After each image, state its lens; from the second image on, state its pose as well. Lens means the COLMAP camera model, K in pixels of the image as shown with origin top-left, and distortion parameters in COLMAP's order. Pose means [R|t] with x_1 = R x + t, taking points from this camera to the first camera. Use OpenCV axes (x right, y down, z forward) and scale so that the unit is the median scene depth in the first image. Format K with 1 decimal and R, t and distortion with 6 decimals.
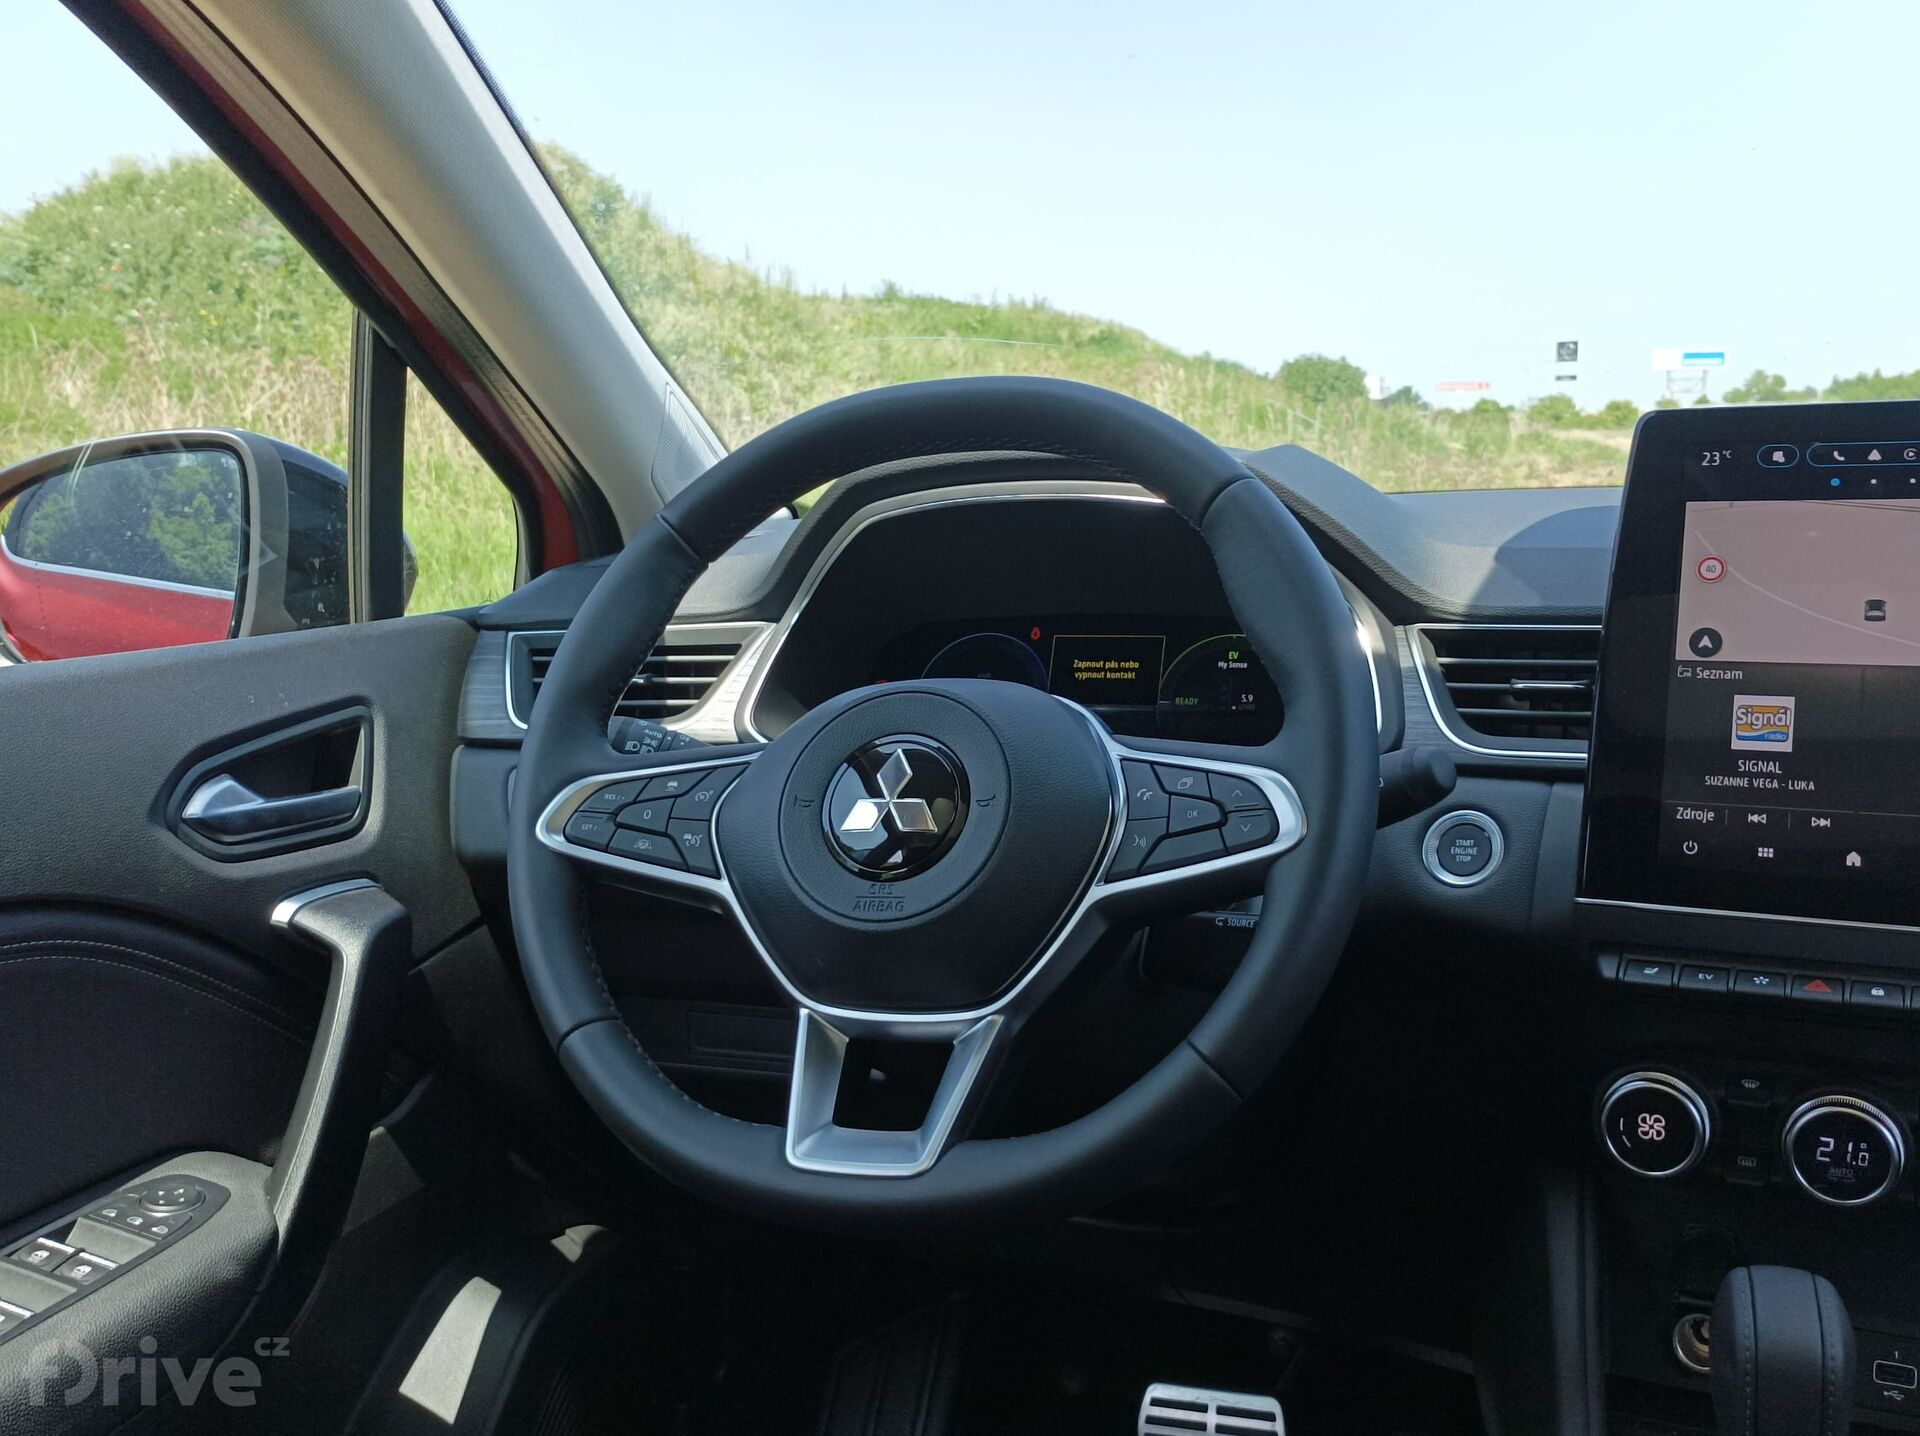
lens RADIAL K [[1868.1, 0, 979.4], [0, 1868.1, 722.6], [0, 0, 1]] dist [0.007146, 0.000000]
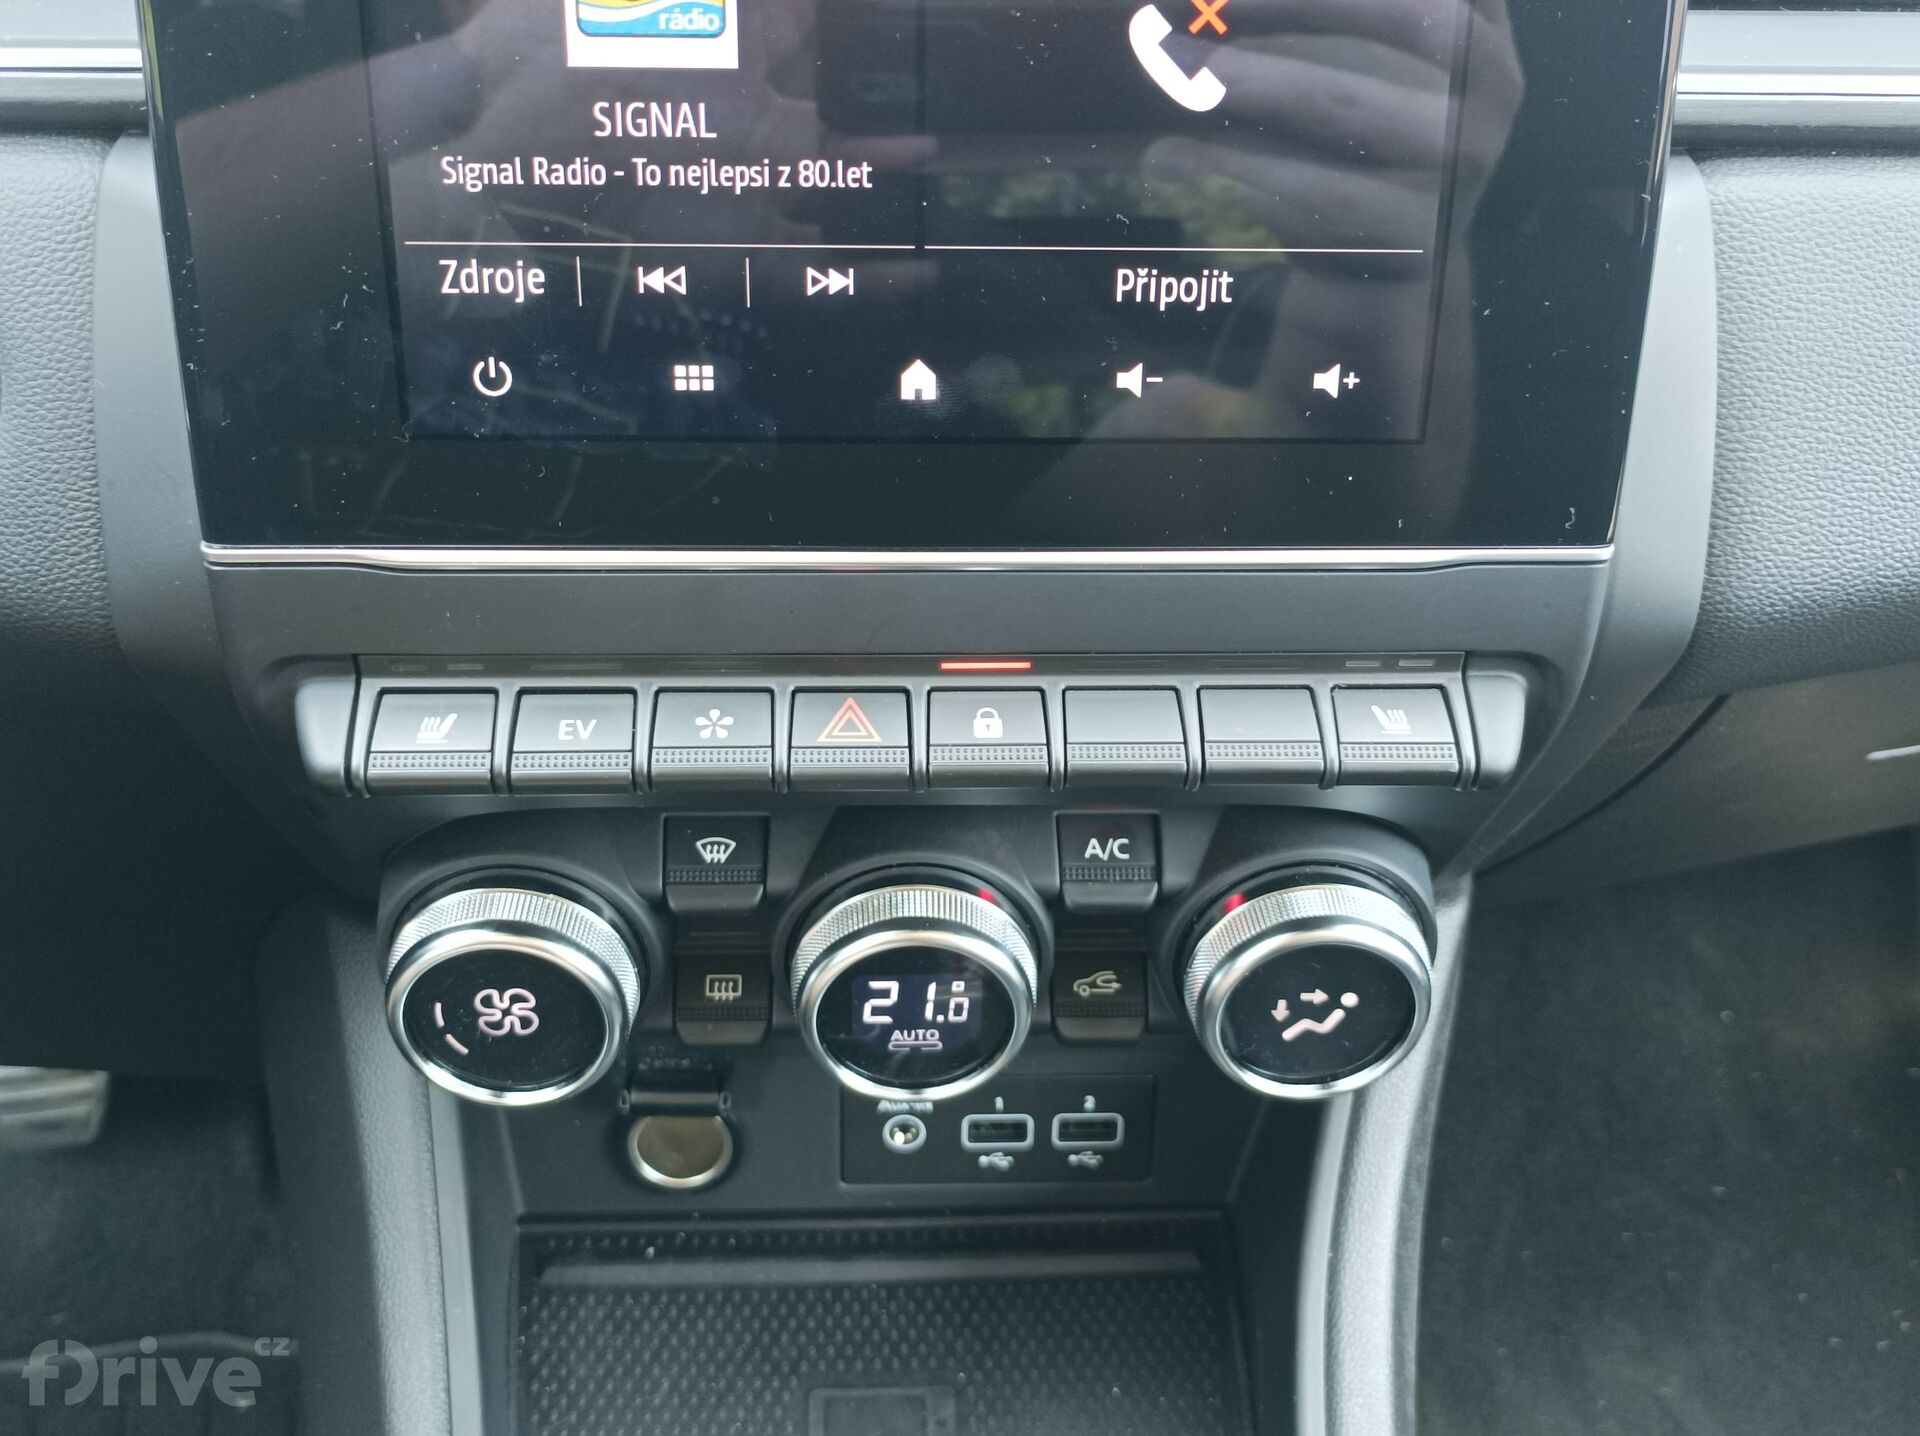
lens RADIAL K [[1868.1, 0, 965.6], [0, 1868.1, 725.9], [0, 0, 1]] dist [0.007146, 0.000000]
pose [[0.876491, -0.274640, 0.395394, 0.229504], [0.017808, 0.839245, 0.543461, -0.050058], [-0.481089, -0.469297, 0.740482, 0.509181]]
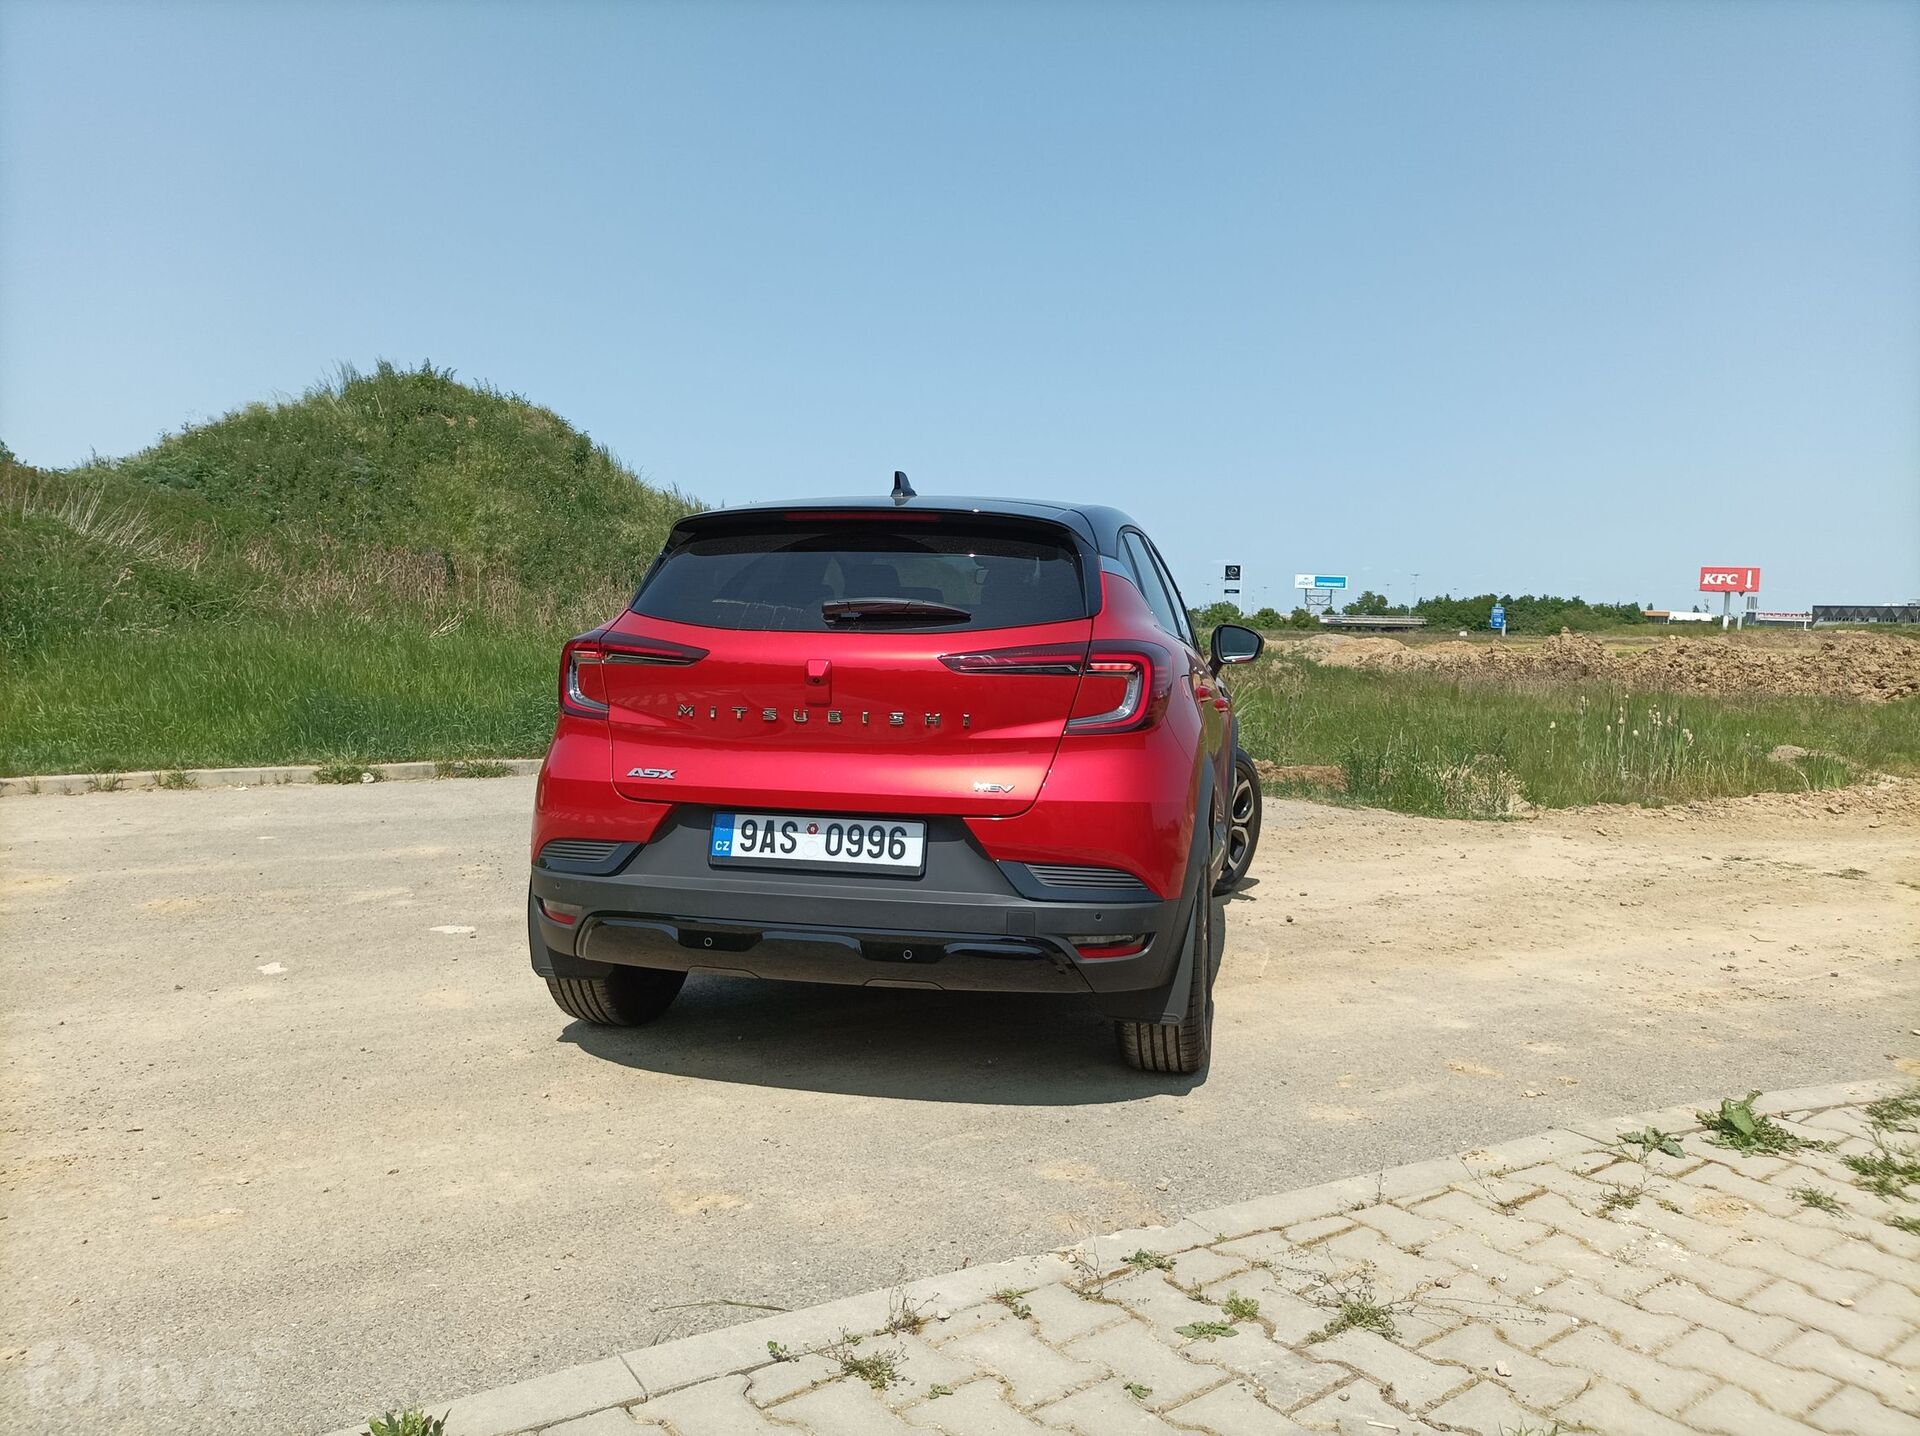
lens RADIAL K [[1441.5, 0, 968.7], [0, 1441.5, 731.8], [0, 0, 1]] dist [0.027658, -0.014141]
pose [[0.992316, 0.033636, 0.119072, -0.518754], [-0.024854, 0.996912, -0.074486, 0.573418], [-0.121210, 0.070954, 0.990088, -3.841620]]
